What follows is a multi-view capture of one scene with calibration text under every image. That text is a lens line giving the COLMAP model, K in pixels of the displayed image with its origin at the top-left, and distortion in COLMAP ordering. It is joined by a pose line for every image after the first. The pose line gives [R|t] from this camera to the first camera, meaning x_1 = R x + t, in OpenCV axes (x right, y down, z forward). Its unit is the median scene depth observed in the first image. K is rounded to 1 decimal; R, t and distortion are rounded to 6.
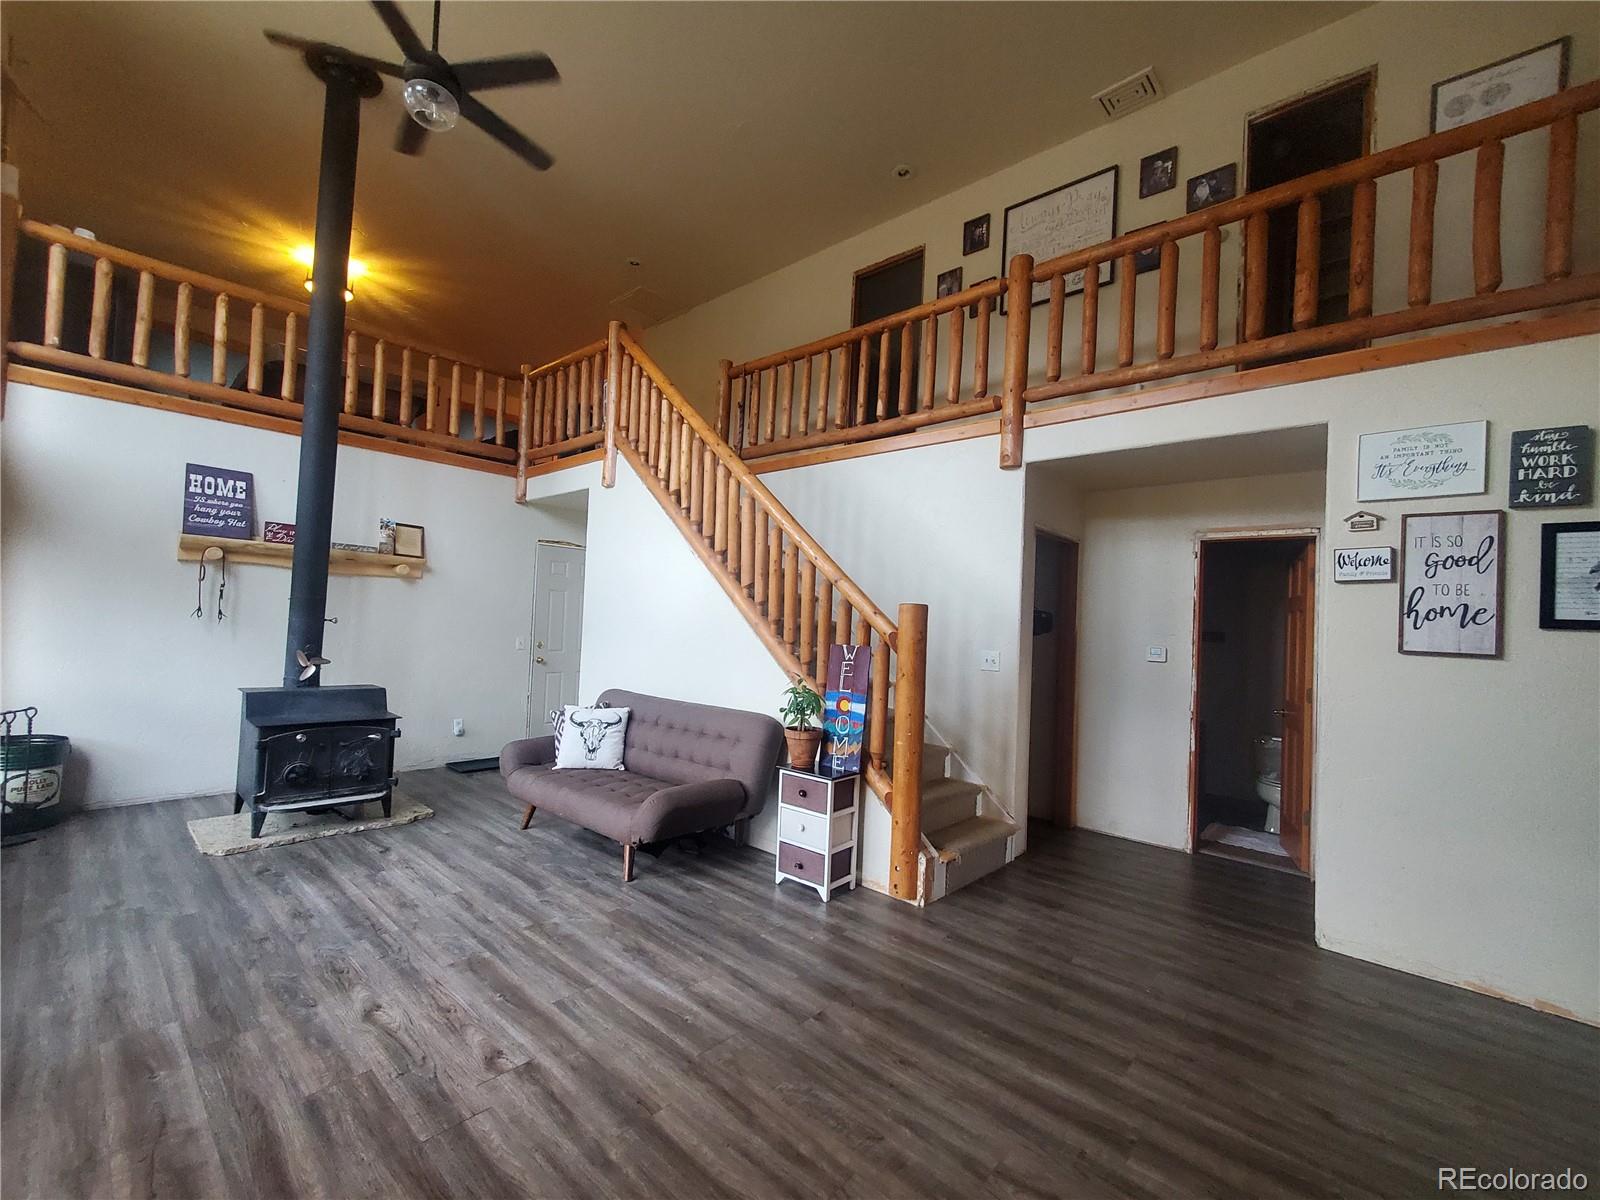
lens RADIAL K [[678.0, 0, 799.1], [0, 678.0, 608.7], [0, 0, 1]] dist [0.020327, -0.010033]
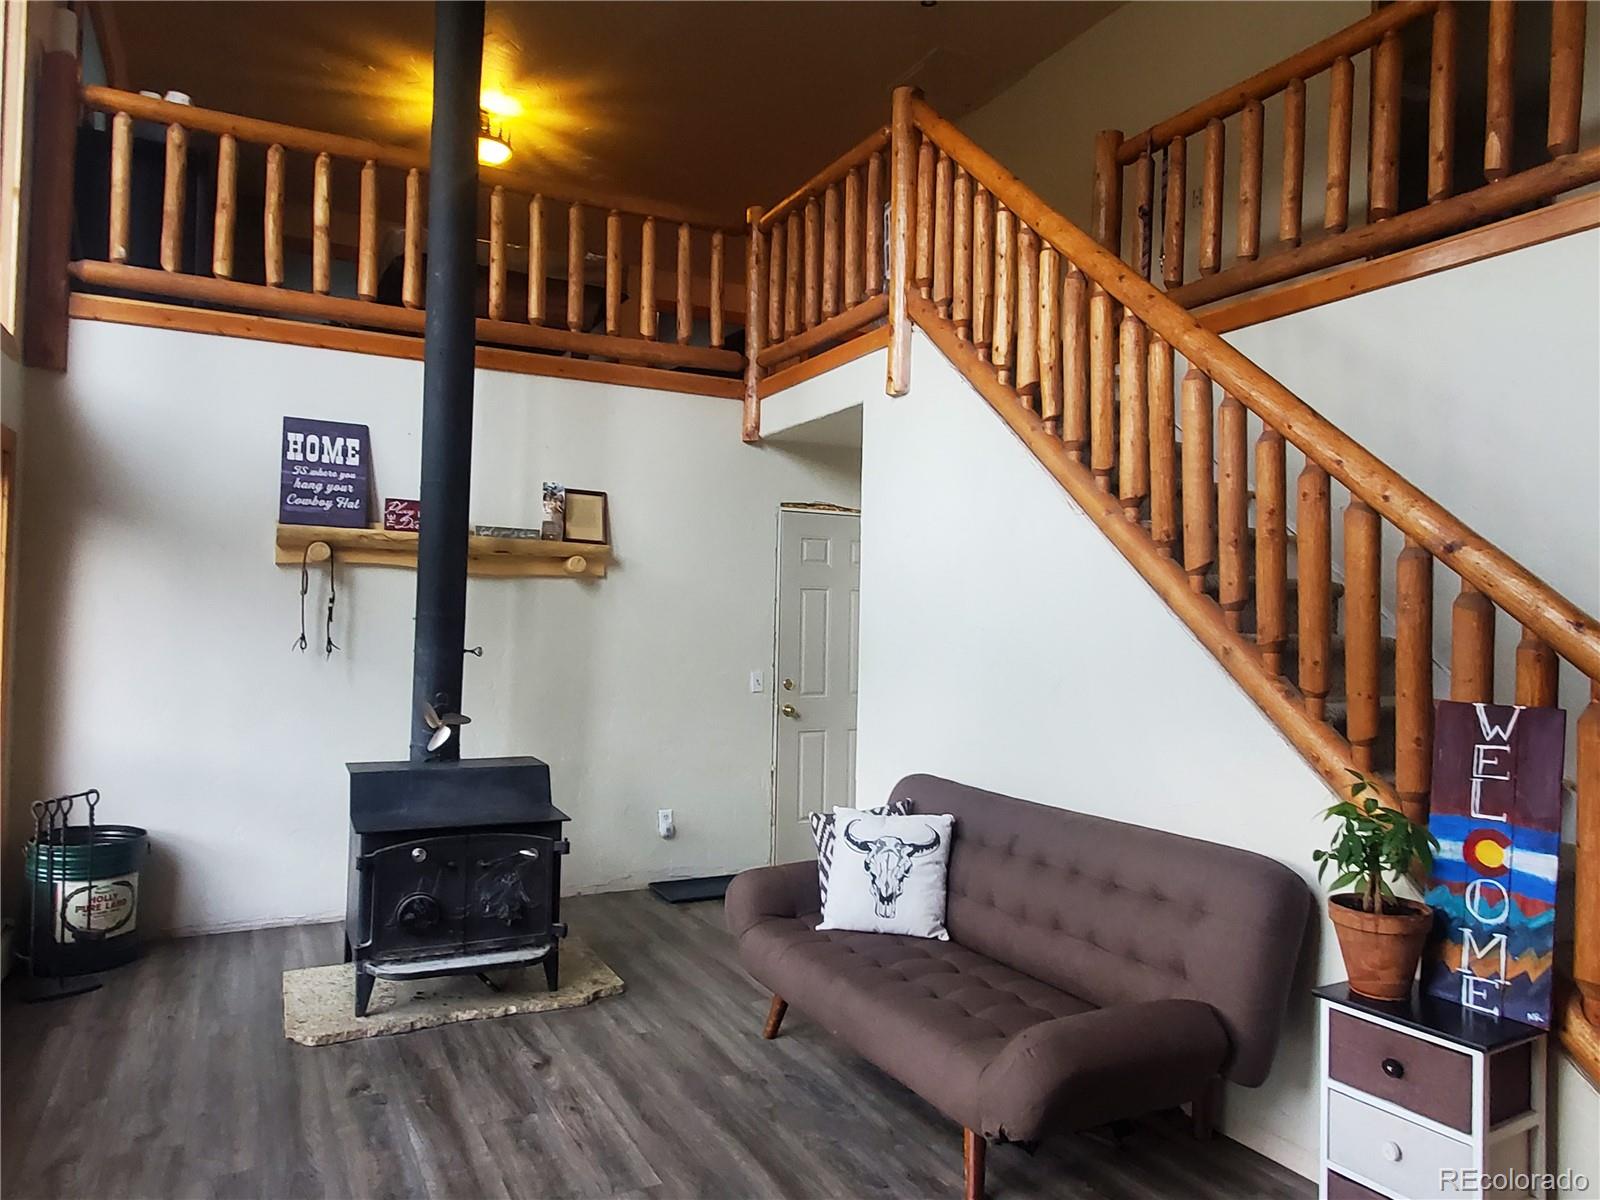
lens RADIAL K [[678.0, 0, 799.1], [0, 678.0, 608.7], [0, 0, 1]] dist [0.020327, -0.010033]
pose [[0.936958, -0.018964, -0.348927, -0.181642], [0.027262, 0.999450, 0.018887, -0.023716], [0.348377, -0.027208, 0.936959, 0.495348]]
